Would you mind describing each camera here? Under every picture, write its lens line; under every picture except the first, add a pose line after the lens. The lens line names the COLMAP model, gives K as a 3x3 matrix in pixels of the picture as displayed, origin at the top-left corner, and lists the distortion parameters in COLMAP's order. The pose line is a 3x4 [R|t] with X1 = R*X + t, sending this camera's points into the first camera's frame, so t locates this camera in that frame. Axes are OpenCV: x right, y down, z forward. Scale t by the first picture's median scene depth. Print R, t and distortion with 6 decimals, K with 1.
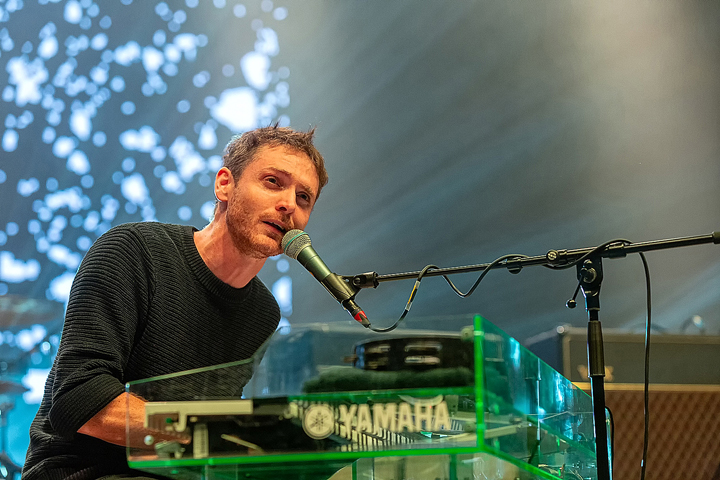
lens RADIAL K [[2145.5, 0, 360.0], [0, 2145.5, 240.0], [0, 0, 1]] dist [0.040941, 0.957436]
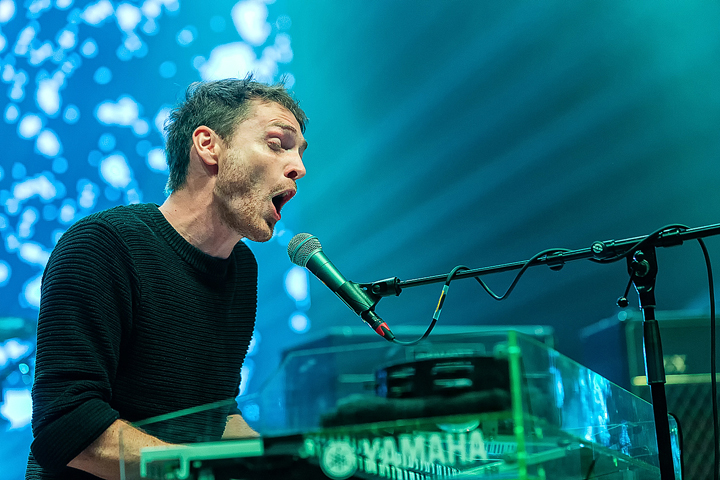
lens RADIAL K [[2597.3, 0, 360.0], [0, 2597.3, 240.0], [0, 0, 1]] dist [-0.031006, -2.690398]
pose [[0.998288, -0.057026, -0.012978, 0.006929], [0.057227, 0.998237, 0.015731, -0.017857], [0.012058, -0.016447, 0.999792, -0.053687]]
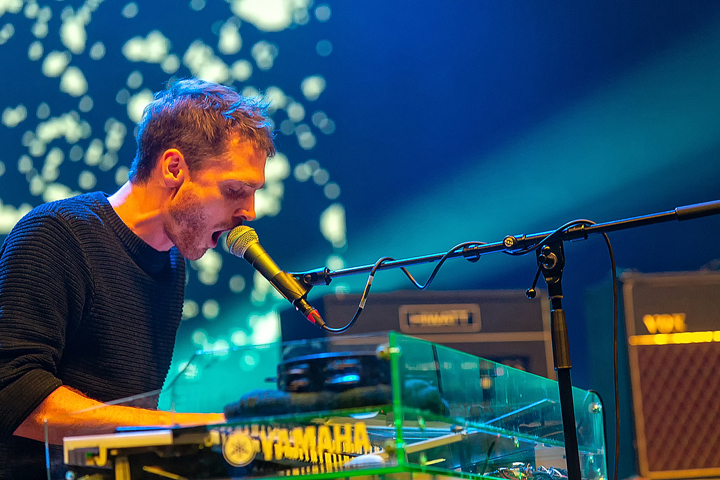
lens RADIAL K [[2917.8, 0, 360.0], [0, 2917.8, 240.0], [0, 0, 1]] dist [-0.061360, 0.495105]
pose [[0.996408, -0.061059, -0.058672, 0.097899], [0.063974, 0.996740, 0.049164, -0.059060], [0.055479, -0.052740, 0.997066, -0.261356]]
